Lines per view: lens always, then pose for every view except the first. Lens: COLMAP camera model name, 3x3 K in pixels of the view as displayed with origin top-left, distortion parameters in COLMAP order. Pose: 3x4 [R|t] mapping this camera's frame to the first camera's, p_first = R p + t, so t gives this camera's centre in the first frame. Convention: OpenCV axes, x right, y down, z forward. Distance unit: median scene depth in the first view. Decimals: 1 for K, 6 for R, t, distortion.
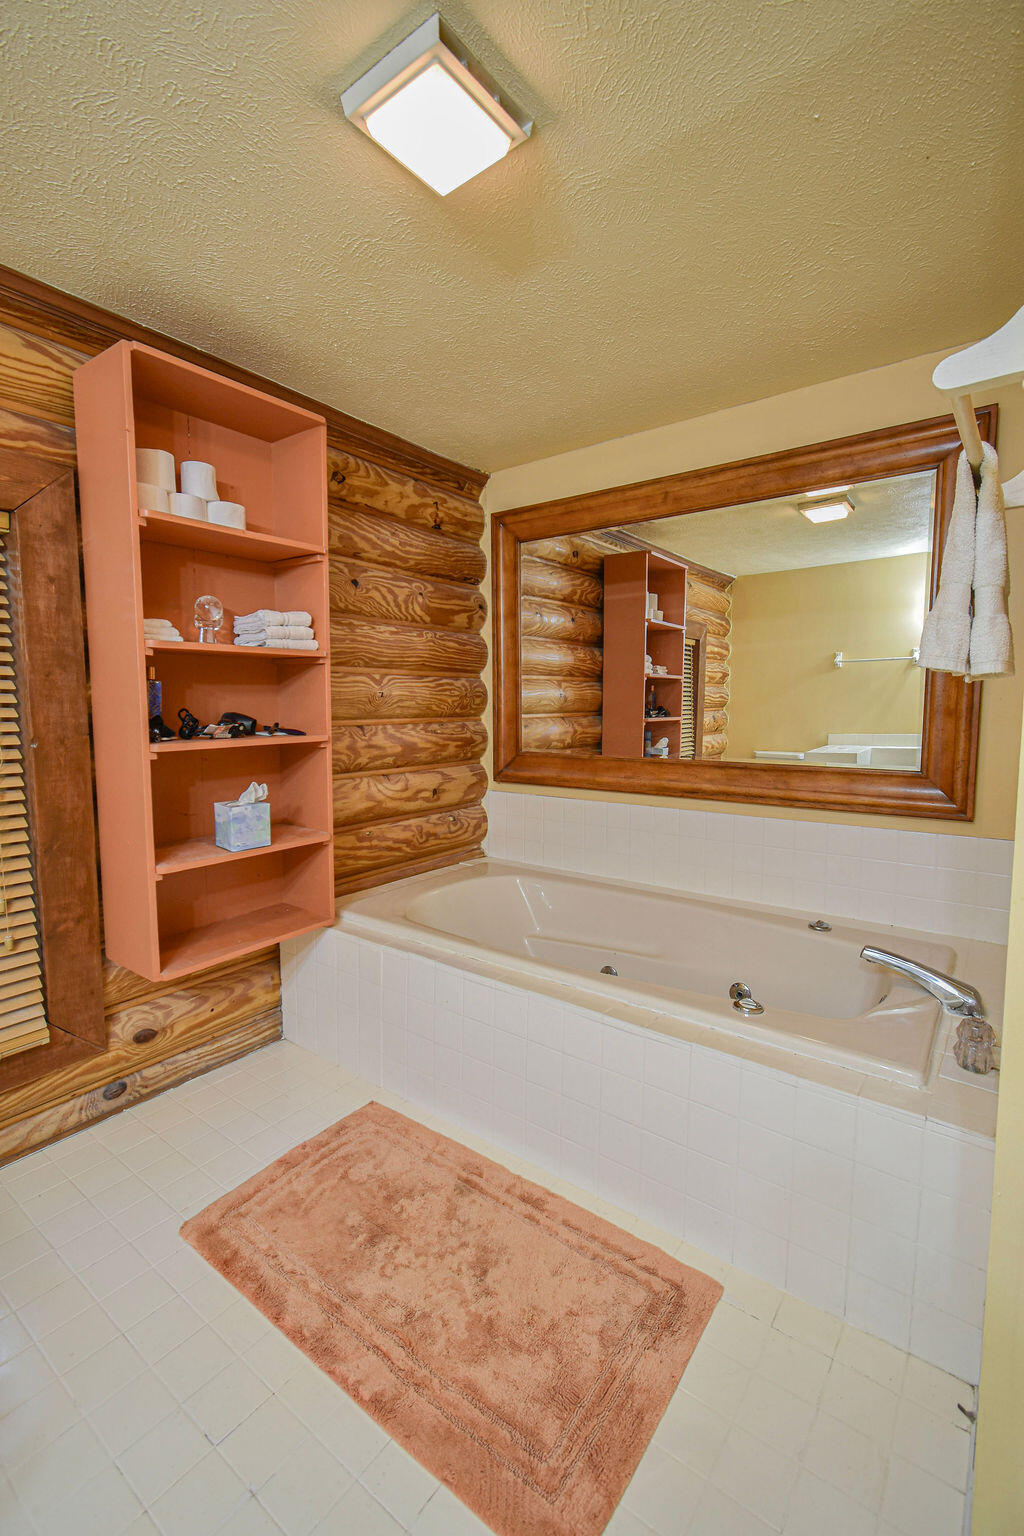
lens RADIAL K [[665.4, 0, 508.0], [0, 665.4, 756.8], [0, 0, 1]] dist [0.000018, -0.000209]
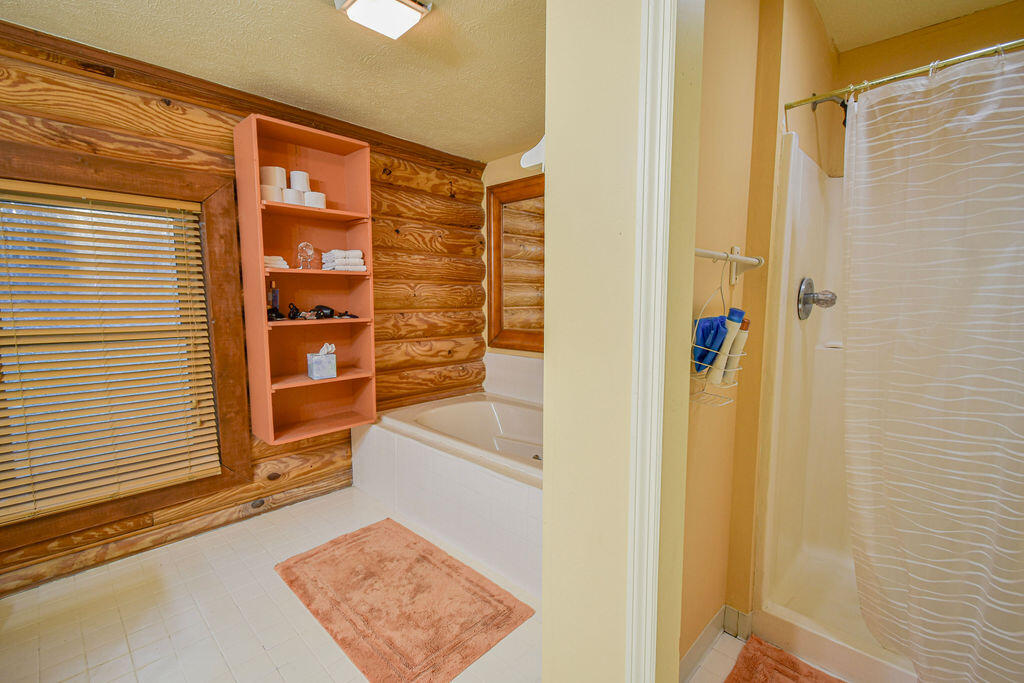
lens RADIAL K [[443.6, 0, 512.0], [0, 443.6, 341.5], [0, 0, 1]] dist [0.000018, -0.000209]
pose [[0.993438, 0.015706, -0.113286, 0.267414], [-0.013745, 0.999742, 0.018076, 0.004131], [0.113541, -0.016400, 0.993398, -0.170480]]
